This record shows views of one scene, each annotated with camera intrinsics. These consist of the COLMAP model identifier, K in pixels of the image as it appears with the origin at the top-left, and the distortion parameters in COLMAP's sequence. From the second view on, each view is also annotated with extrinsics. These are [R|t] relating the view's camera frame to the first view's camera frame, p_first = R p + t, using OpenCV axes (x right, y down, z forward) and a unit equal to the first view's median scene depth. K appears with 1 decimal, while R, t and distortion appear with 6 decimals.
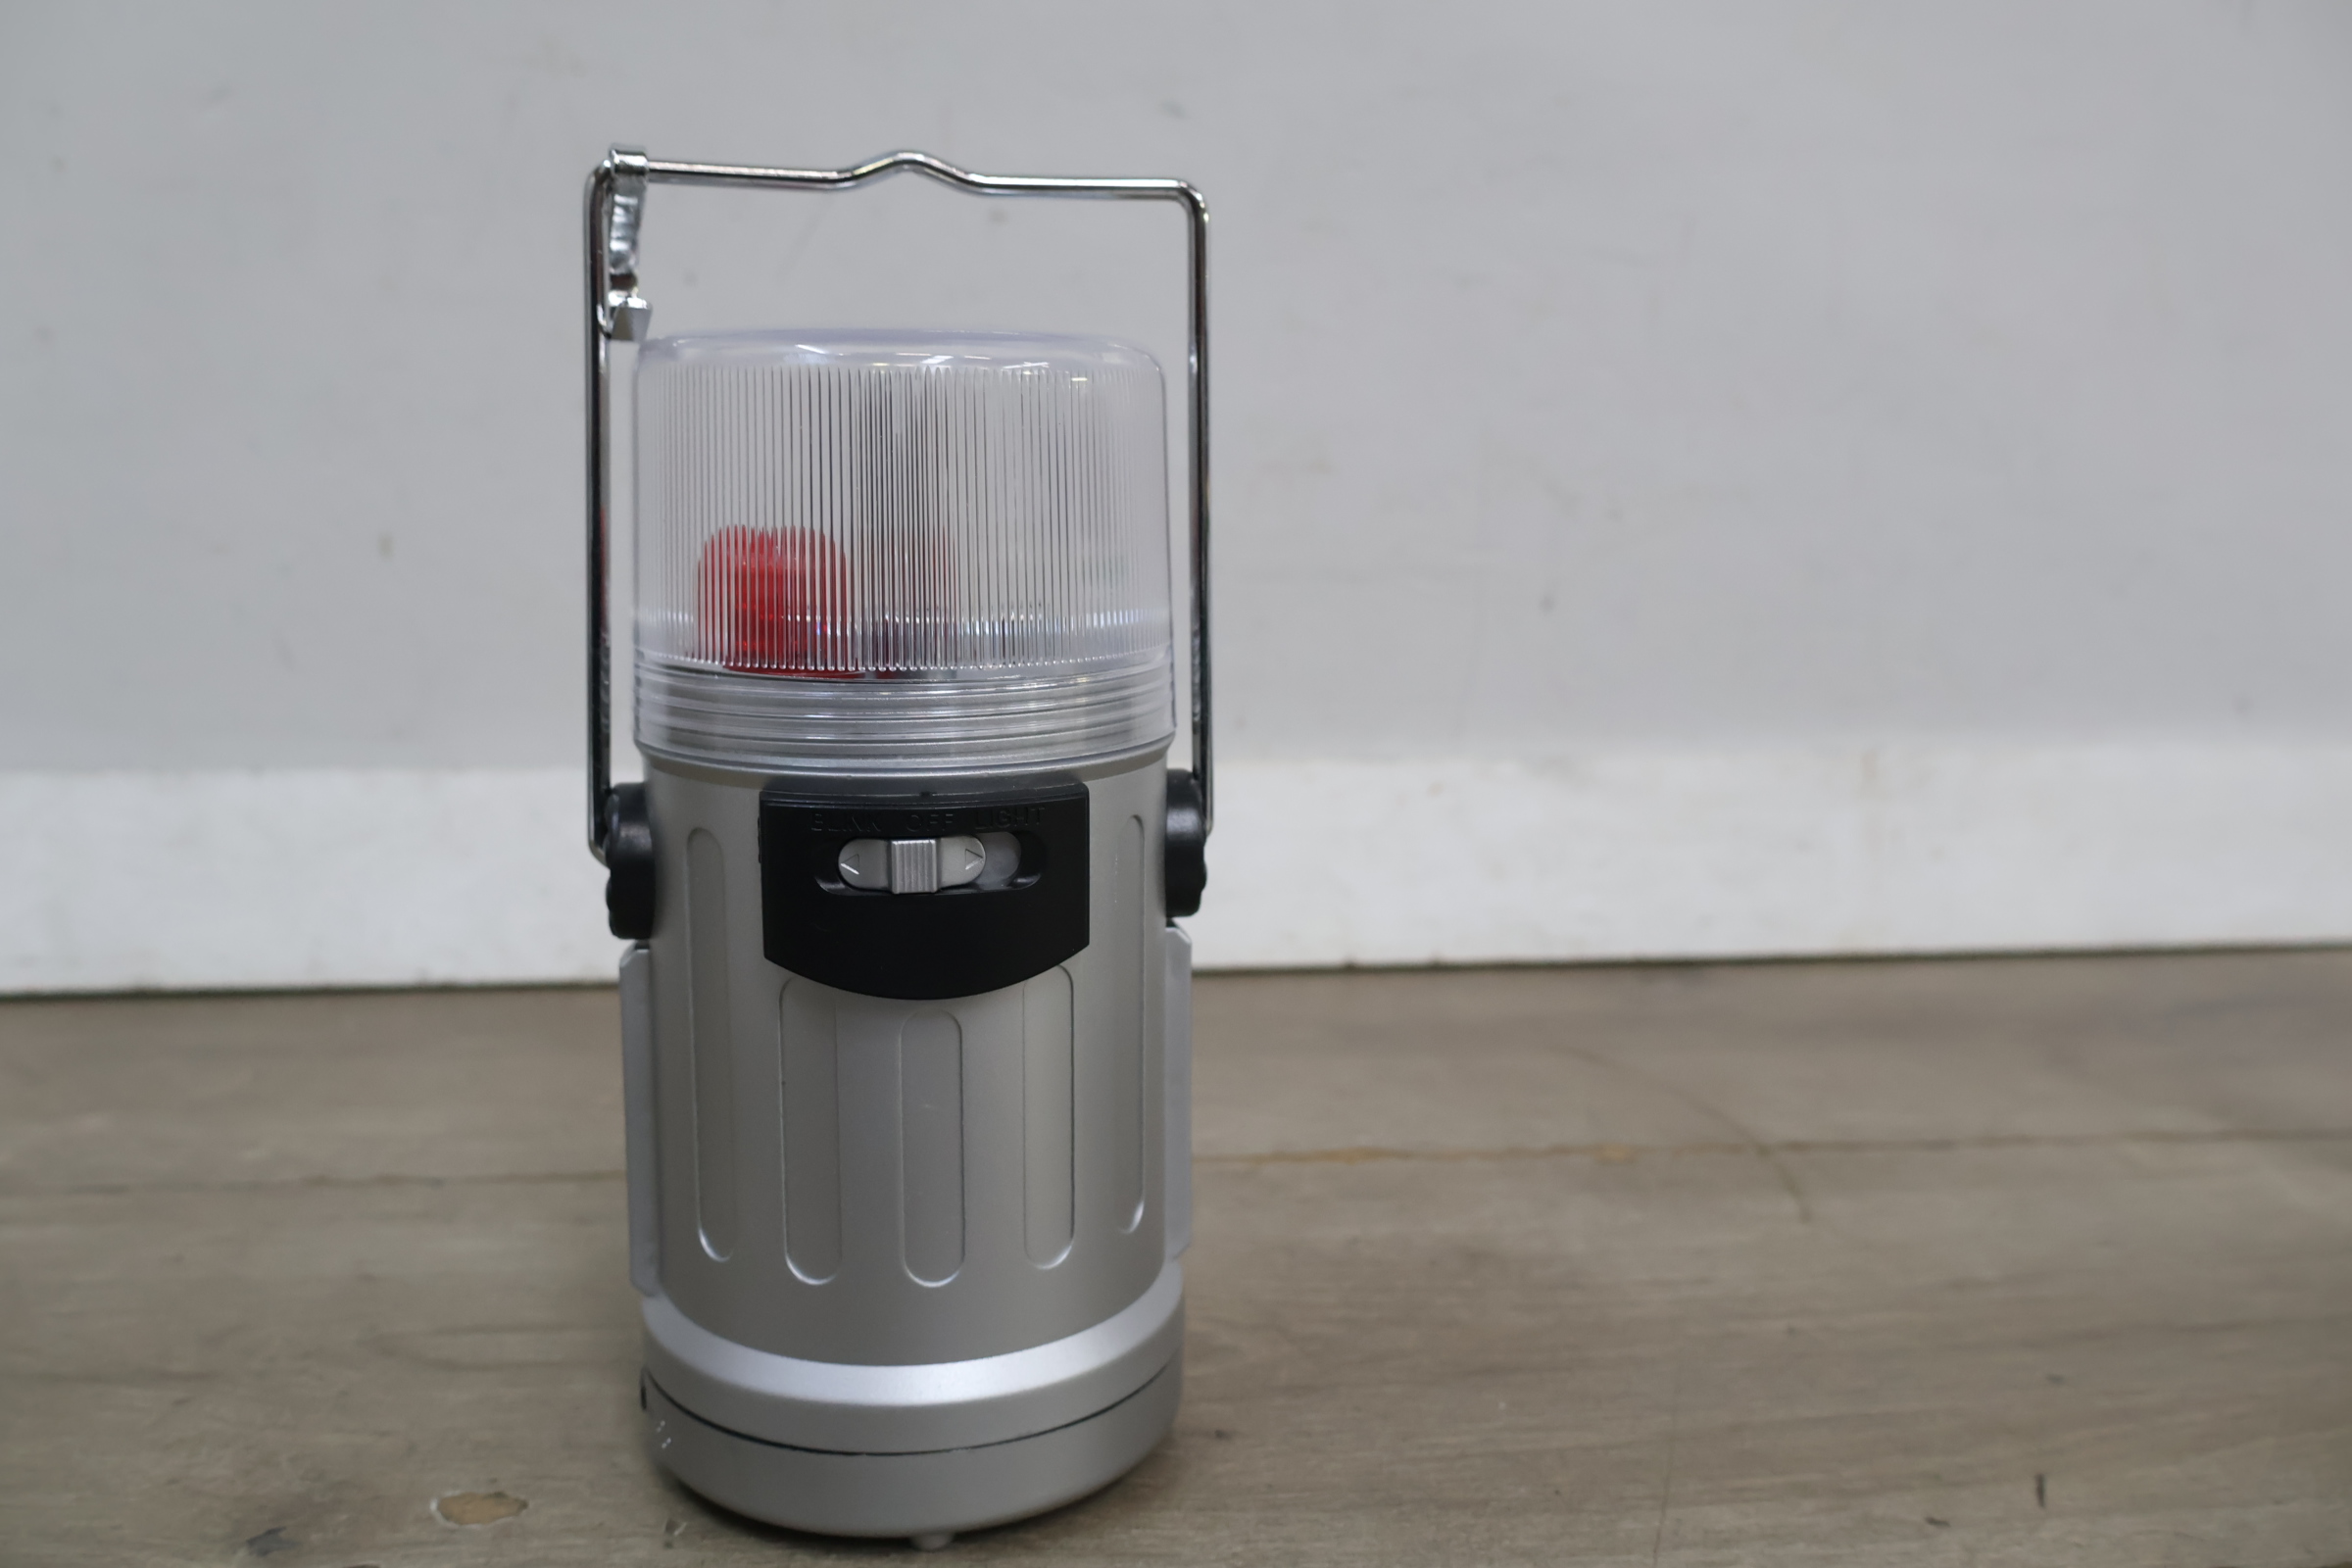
lens RADIAL K [[2072.6, 0, 1157.9], [0, 2072.6, 750.3], [0, 0, 1]] dist [0.011777, 0.009690]
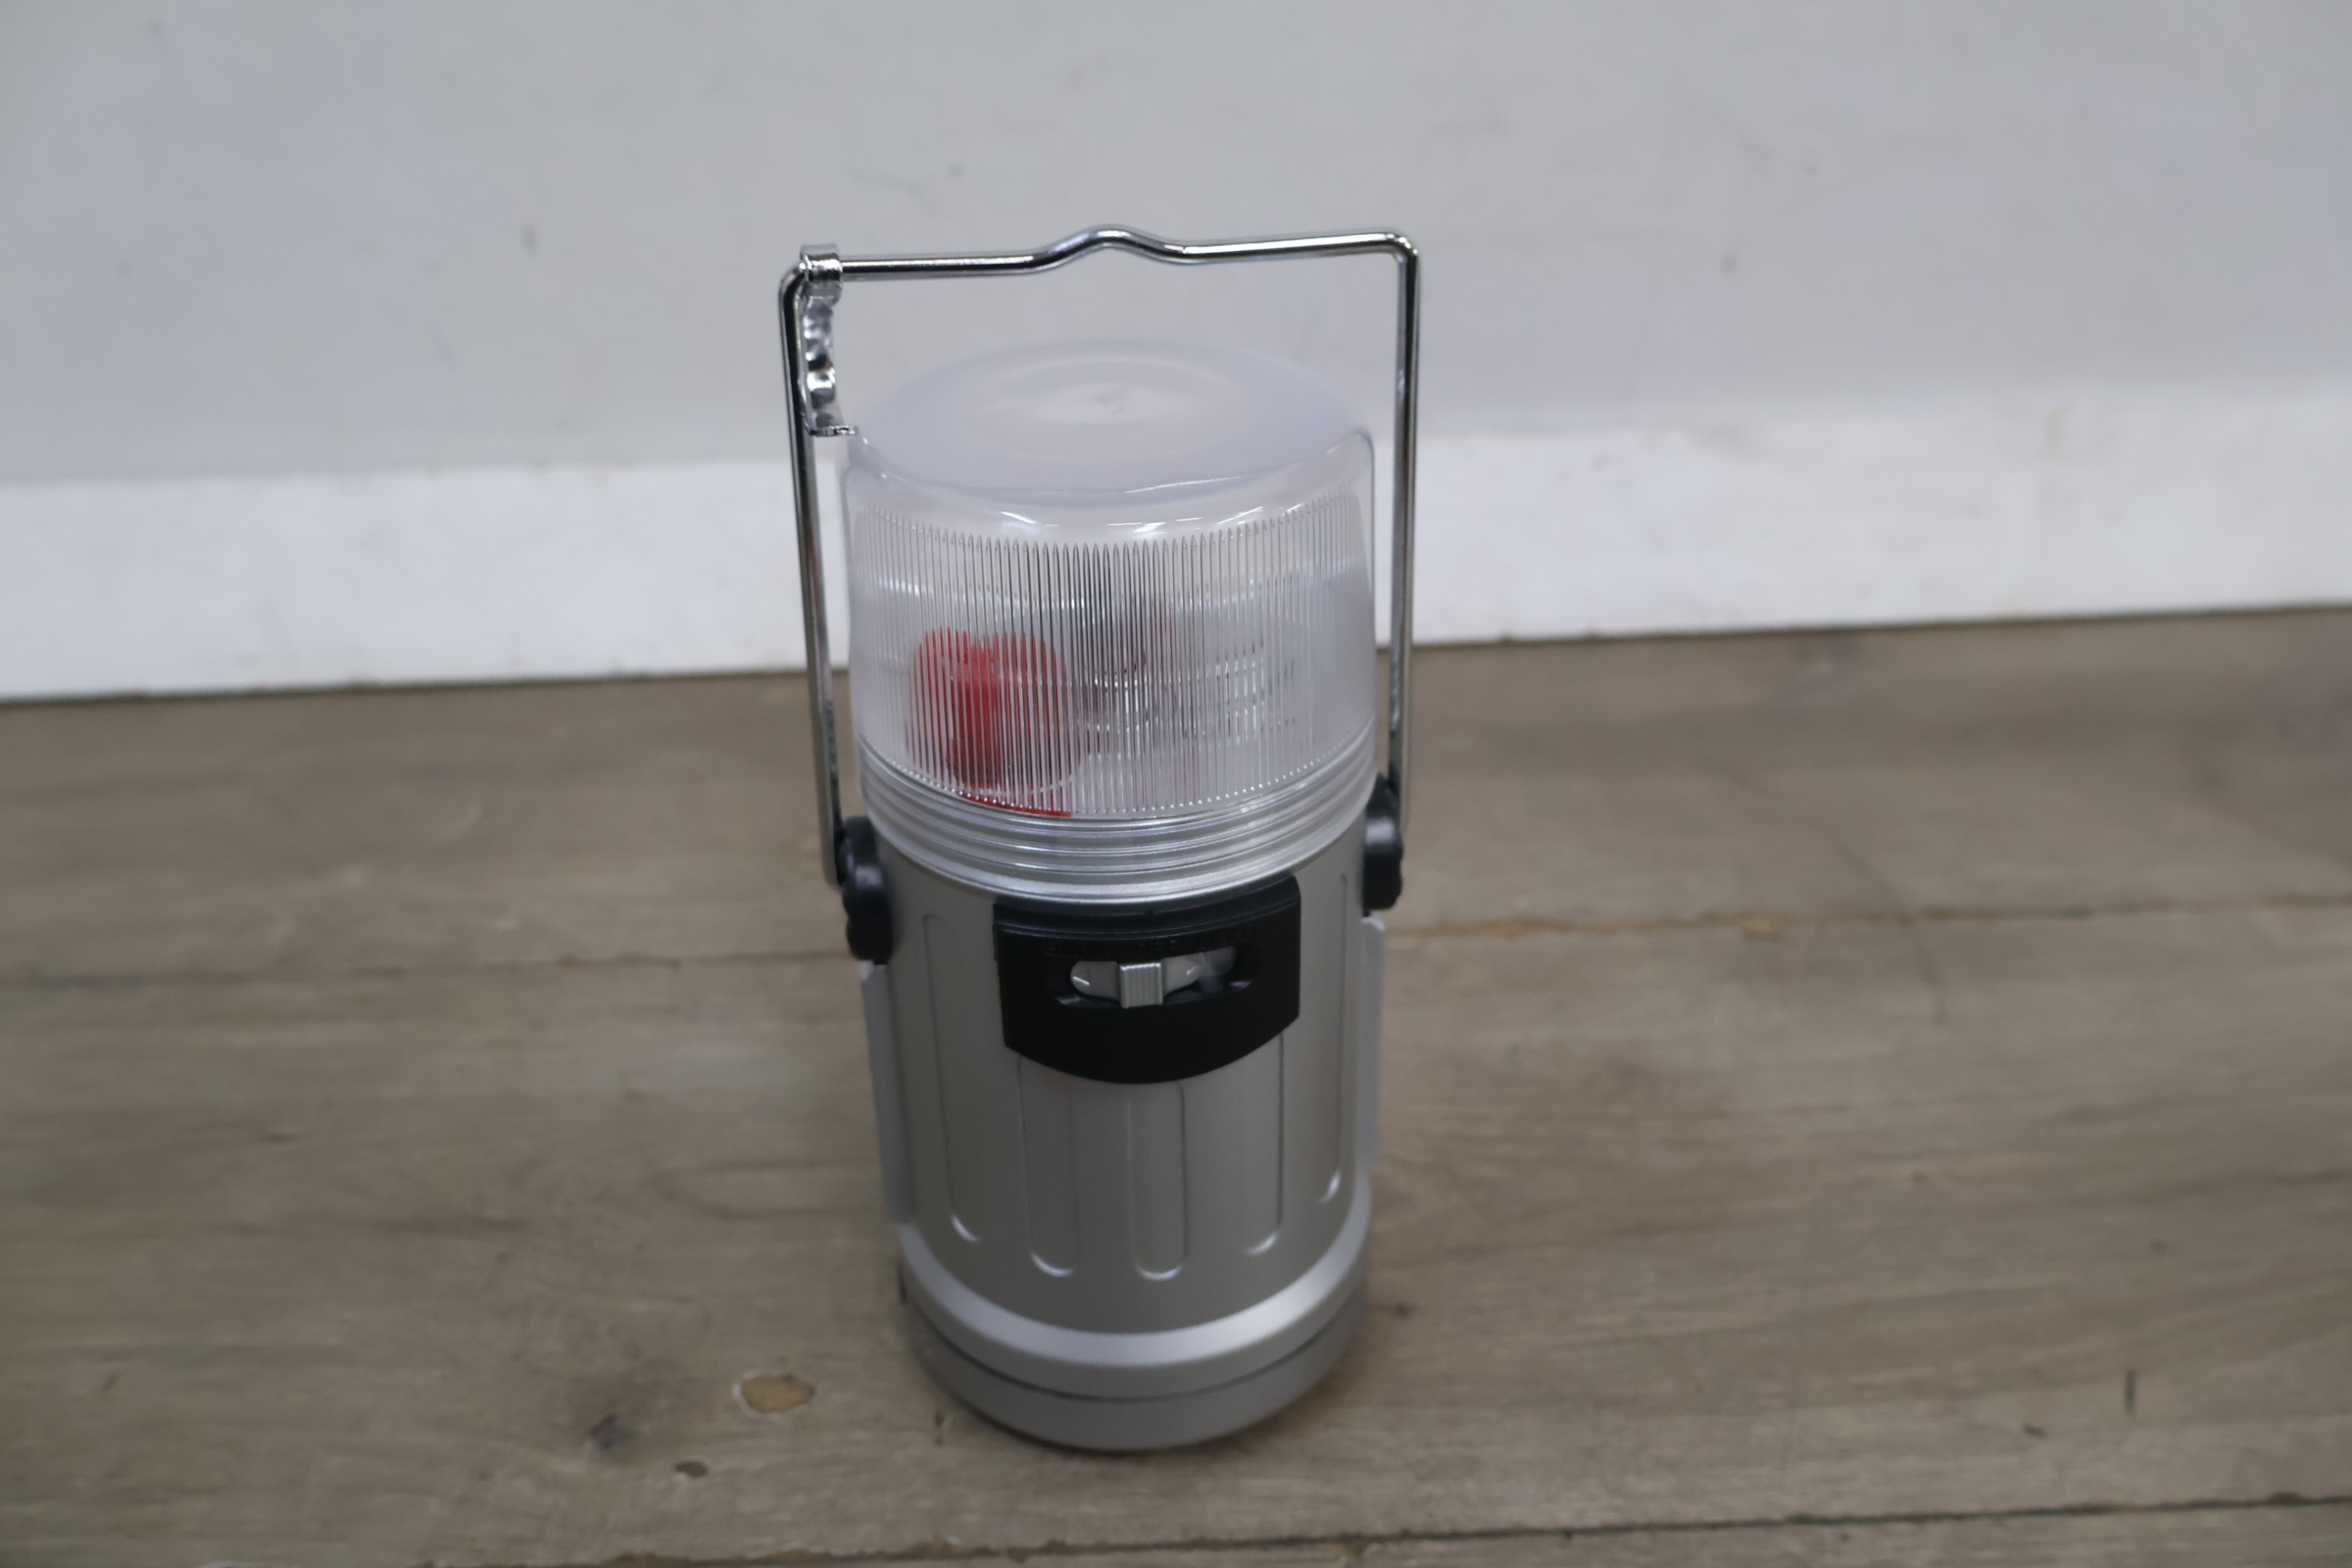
lens RADIAL K [[2072.6, 0, 1157.5], [0, 2072.6, 765.5], [0, 0, 1]] dist [0.011777, 0.009690]
pose [[0.998535, 0.000879, -0.054108, -0.037993], [0.017803, 0.938880, 0.343784, -0.311254], [0.051103, -0.344244, 0.937488, 0.022228]]
